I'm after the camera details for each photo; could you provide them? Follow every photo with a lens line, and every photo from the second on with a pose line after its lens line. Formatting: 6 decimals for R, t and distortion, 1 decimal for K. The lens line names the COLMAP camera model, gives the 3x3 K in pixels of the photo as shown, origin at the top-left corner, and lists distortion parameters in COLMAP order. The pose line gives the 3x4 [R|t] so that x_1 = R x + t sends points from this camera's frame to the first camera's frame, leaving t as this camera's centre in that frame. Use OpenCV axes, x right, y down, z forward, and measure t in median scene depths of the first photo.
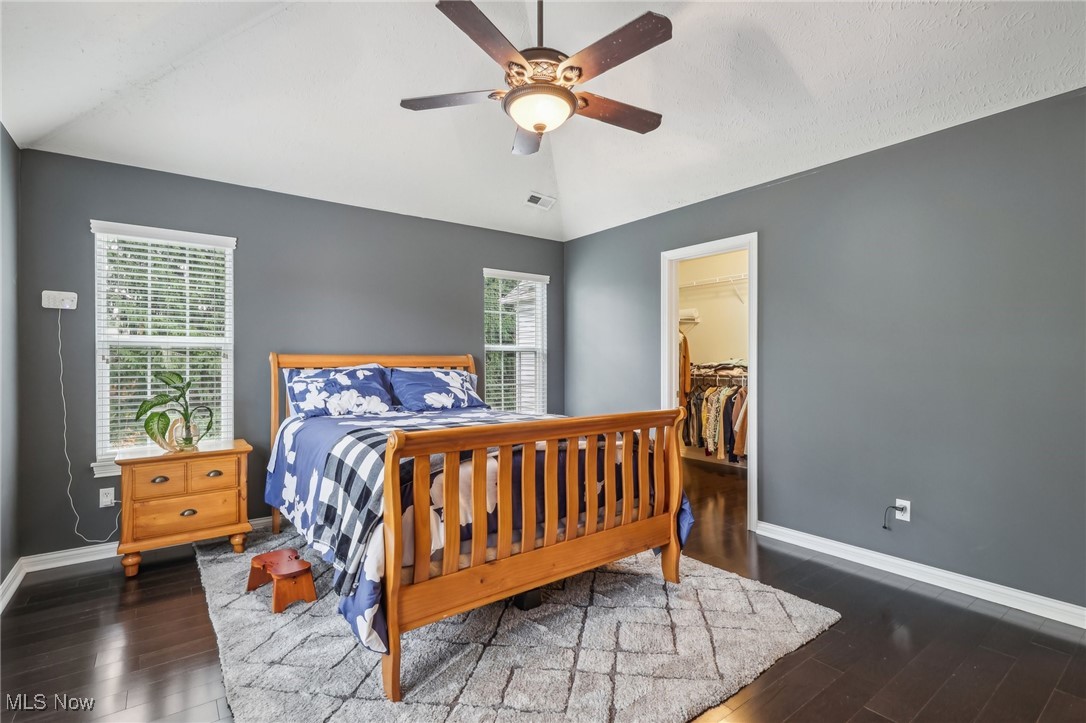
lens RADIAL K [[516.7, 0, 536.5], [0, 516.7, 363.6], [0, 0, 1]] dist [0.007403, 0.001609]
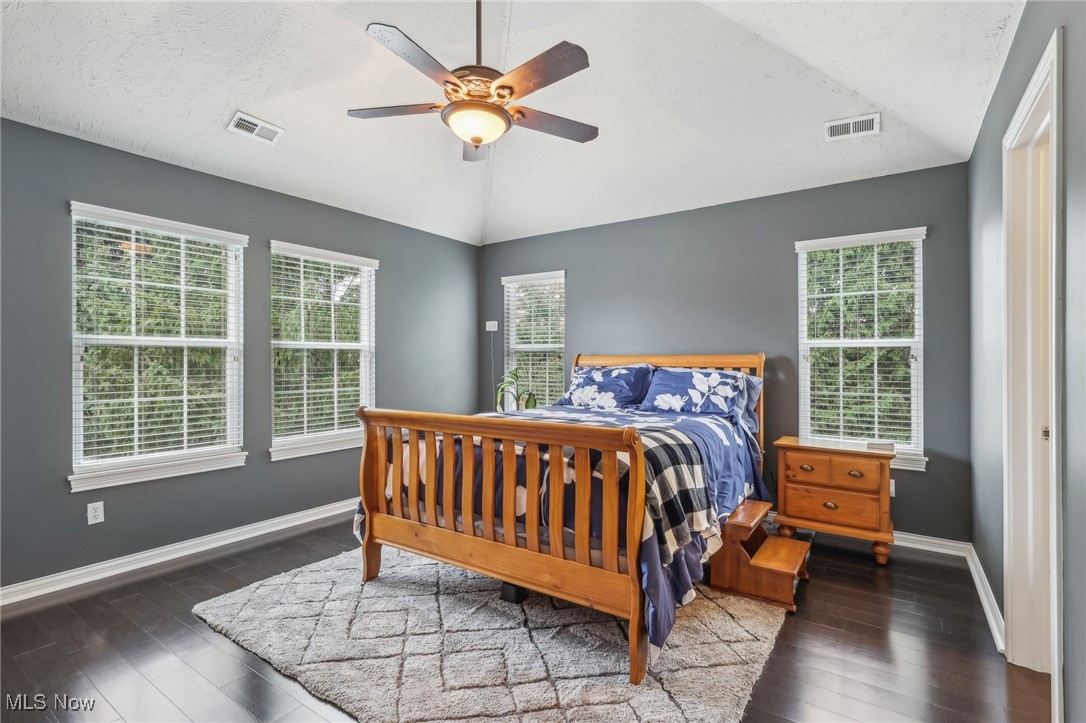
lens RADIAL K [[516.7, 0, 535.2], [0, 516.7, 359.1], [0, 0, 1]] dist [0.007403, 0.001609]
pose [[0.308808, -0.001449, -0.951123, 0.855231], [-0.005597, 0.999979, -0.003340, -0.004893], [0.951108, 0.006355, 0.308793, 0.632904]]
